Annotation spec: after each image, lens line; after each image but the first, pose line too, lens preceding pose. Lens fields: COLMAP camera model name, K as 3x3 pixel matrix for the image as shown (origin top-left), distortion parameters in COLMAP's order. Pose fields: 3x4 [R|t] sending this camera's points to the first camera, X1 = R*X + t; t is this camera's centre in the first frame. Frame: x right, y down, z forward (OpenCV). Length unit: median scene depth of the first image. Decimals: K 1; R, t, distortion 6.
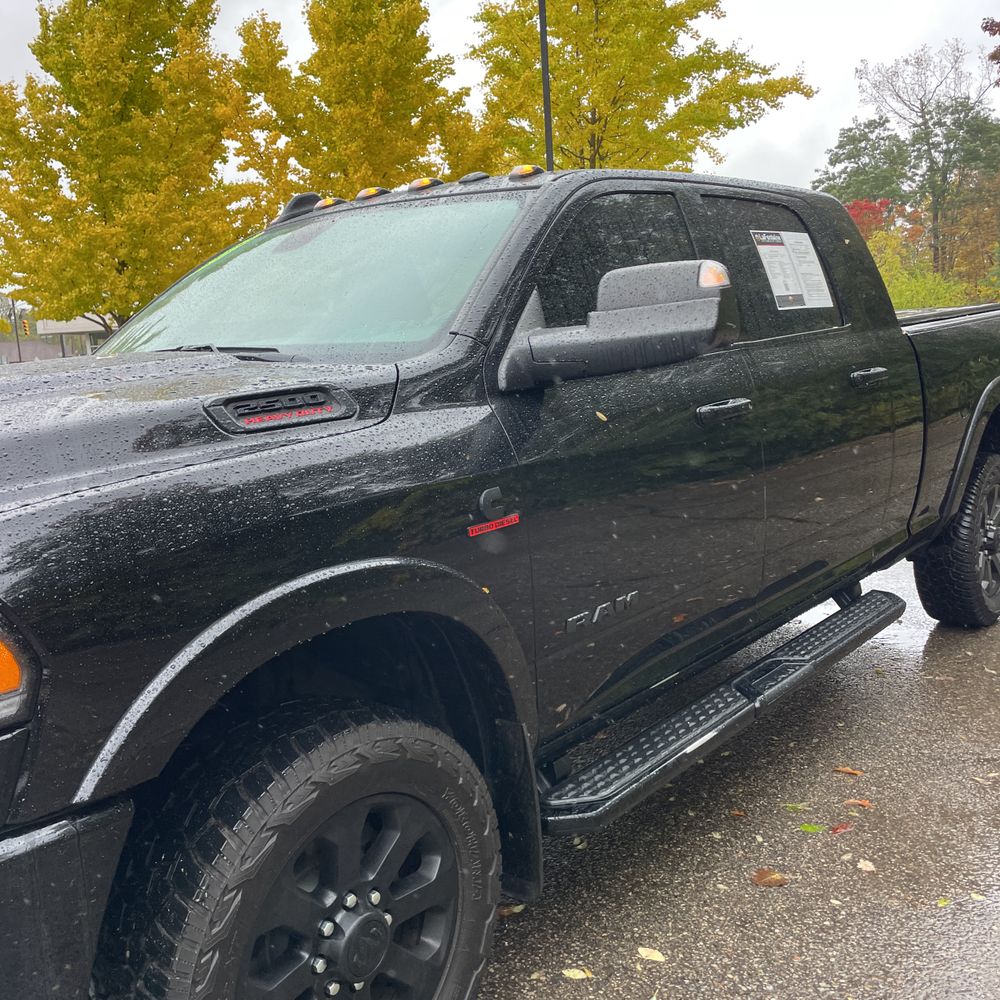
lens RADIAL K [[1007.8, 0, 499.3], [0, 1007.8, 491.1], [0, 0, 1]] dist [0.099308, -0.141088]
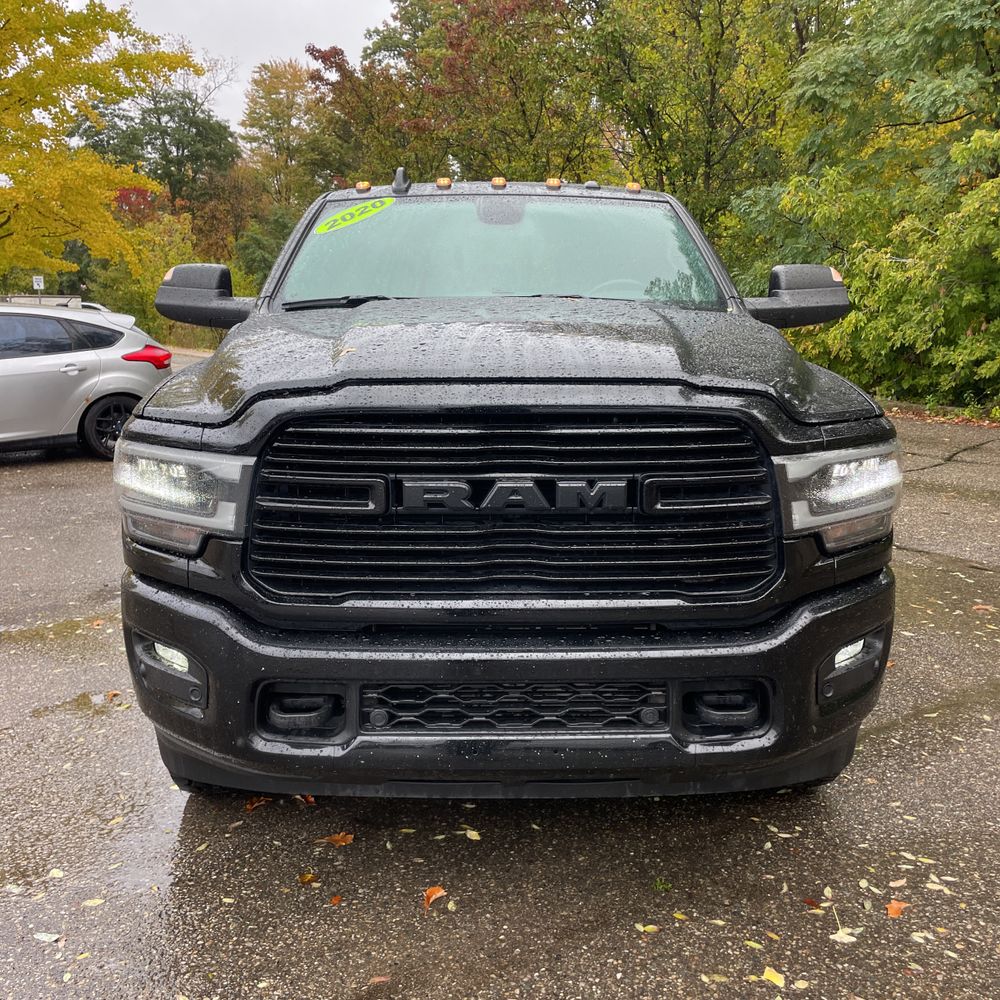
lens RADIAL K [[1007.8, 0, 499.3], [0, 1007.8, 491.1], [0, 0, 1]] dist [0.099308, -0.141088]
pose [[0.738849, -0.064362, 0.670790, -0.731938], [0.052560, 0.997900, 0.037855, 0.036481], [-0.671818, 0.007288, 0.740680, 0.031659]]
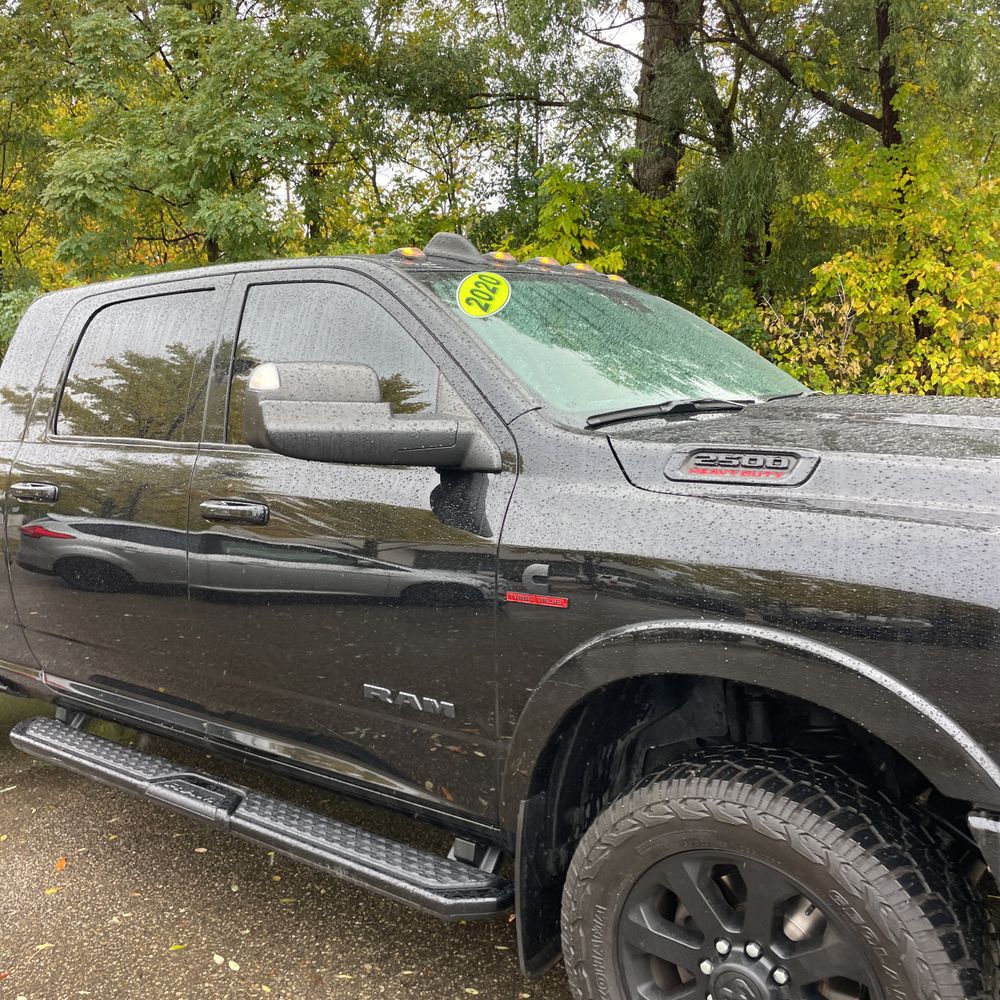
lens RADIAL K [[1007.3, 0, 498.3], [0, 1007.3, 498.5], [0, 0, 1]] dist [0.091570, -0.107028]
pose [[-0.043071, -0.038172, 0.998342, -0.842949], [0.181052, 0.982426, 0.045375, -0.080988], [-0.982530, 0.182706, -0.035403, 0.819517]]
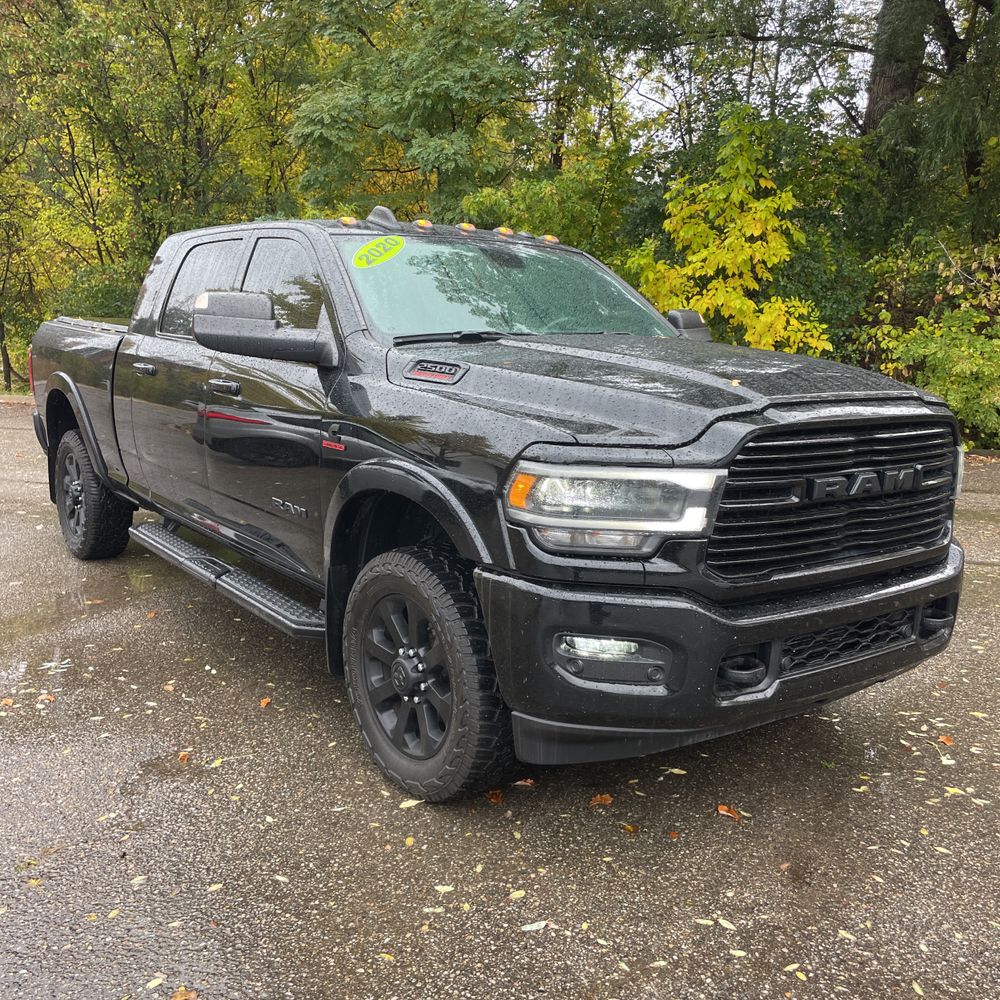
lens RADIAL K [[1007.8, 0, 499.3], [0, 1007.8, 491.1], [0, 0, 1]] dist [0.099308, -0.141088]
pose [[0.216326, -0.093808, 0.971804, -1.126308], [0.107339, 0.991625, 0.071827, -0.014184], [-0.970403, 0.088774, 0.224583, 0.480361]]
